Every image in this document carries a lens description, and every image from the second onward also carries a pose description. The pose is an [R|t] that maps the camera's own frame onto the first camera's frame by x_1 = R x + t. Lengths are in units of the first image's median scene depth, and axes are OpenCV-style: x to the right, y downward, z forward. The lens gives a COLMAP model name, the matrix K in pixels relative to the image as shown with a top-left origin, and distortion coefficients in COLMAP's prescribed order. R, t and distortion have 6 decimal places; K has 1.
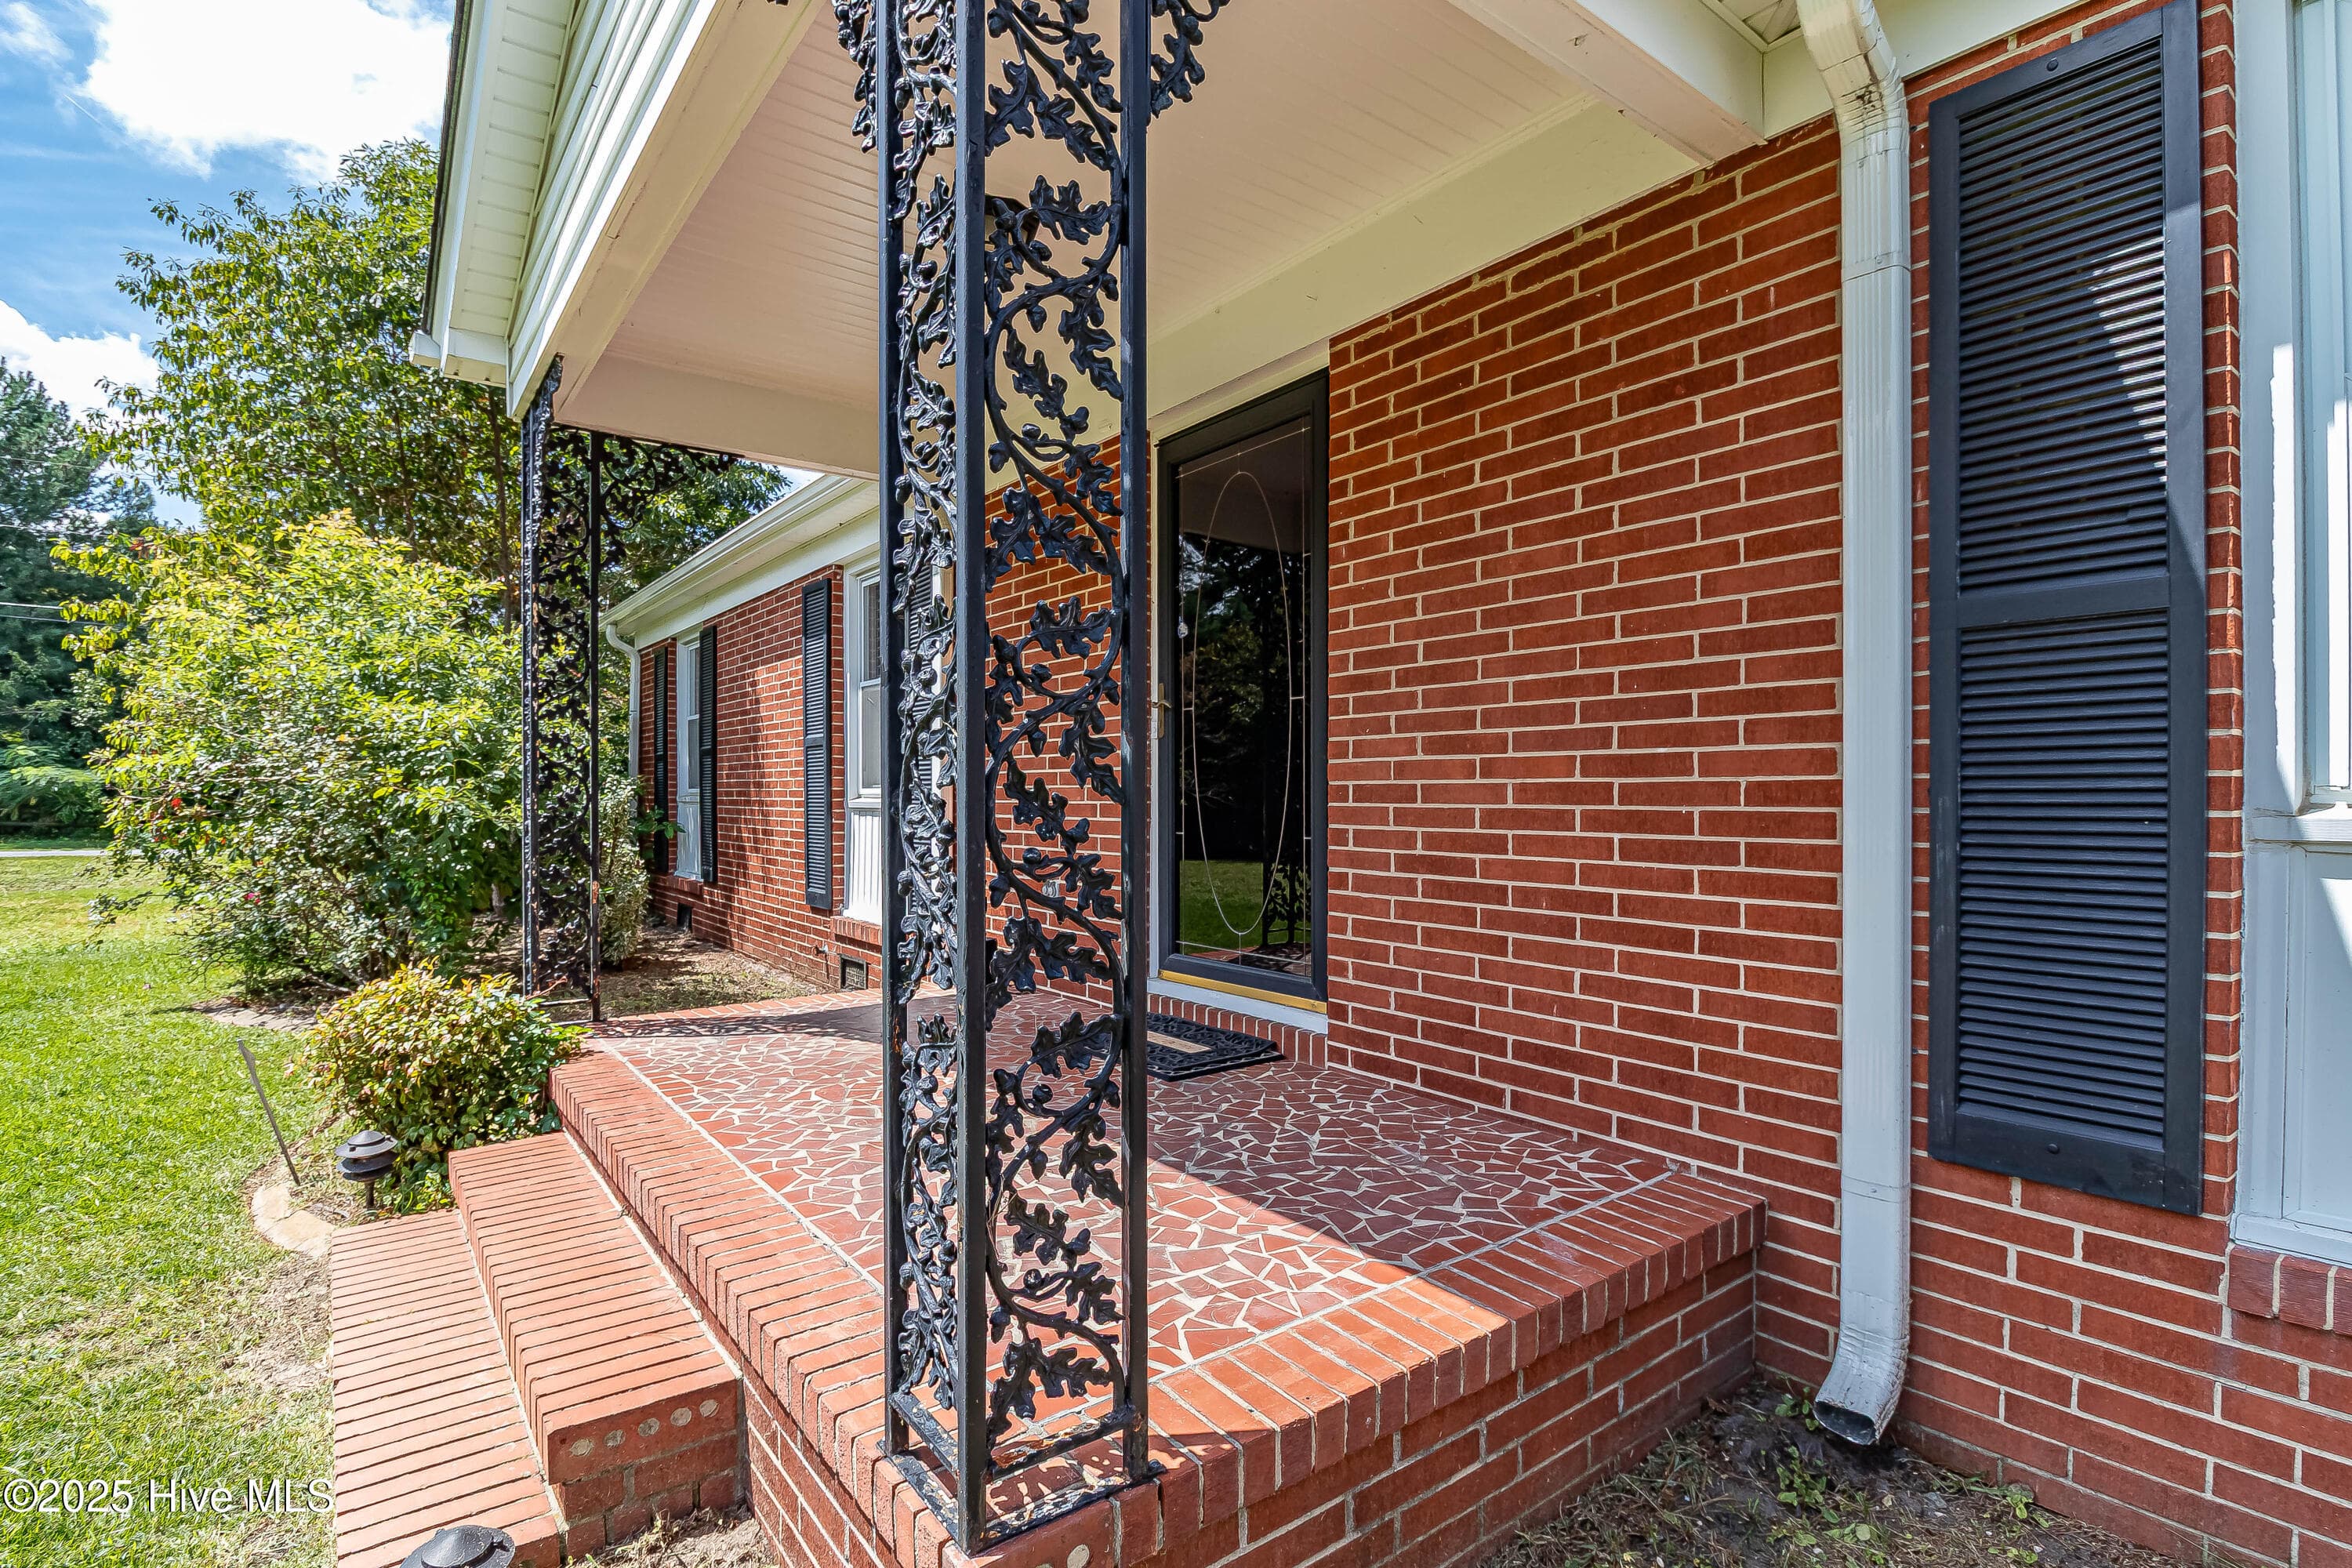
lens RADIAL K [[1118.8, 0, 1176.0], [0, 1118.8, 784.0], [0, 0, 1]] dist [-0.000215, -0.014324]
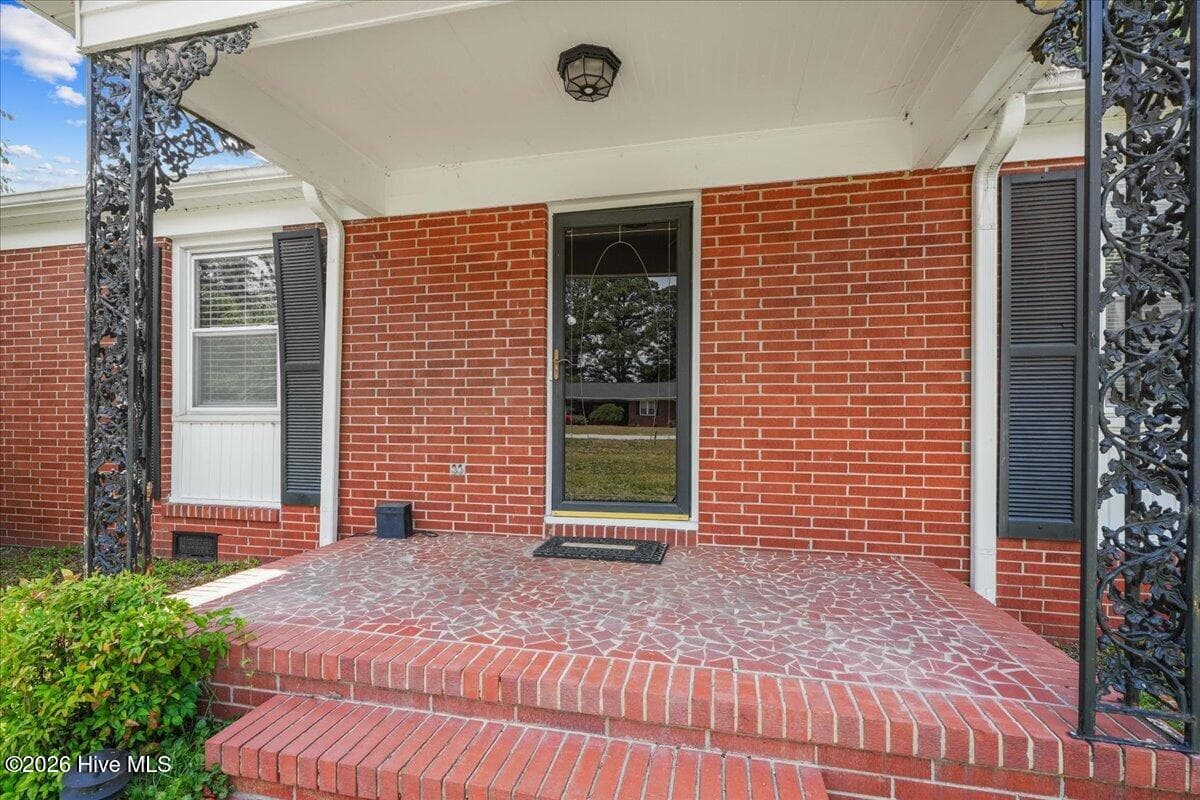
lens RADIAL K [[562.0, 0, 583.5], [0, 562.0, 410.8], [0, 0, 1]] dist [-0.000876, -0.000124]
pose [[0.770670, 0.014276, 0.637075, -0.907195], [-0.012166, 0.999896, -0.007688, 0.024366], [-0.637119, -0.001826, 0.770763, 0.461860]]
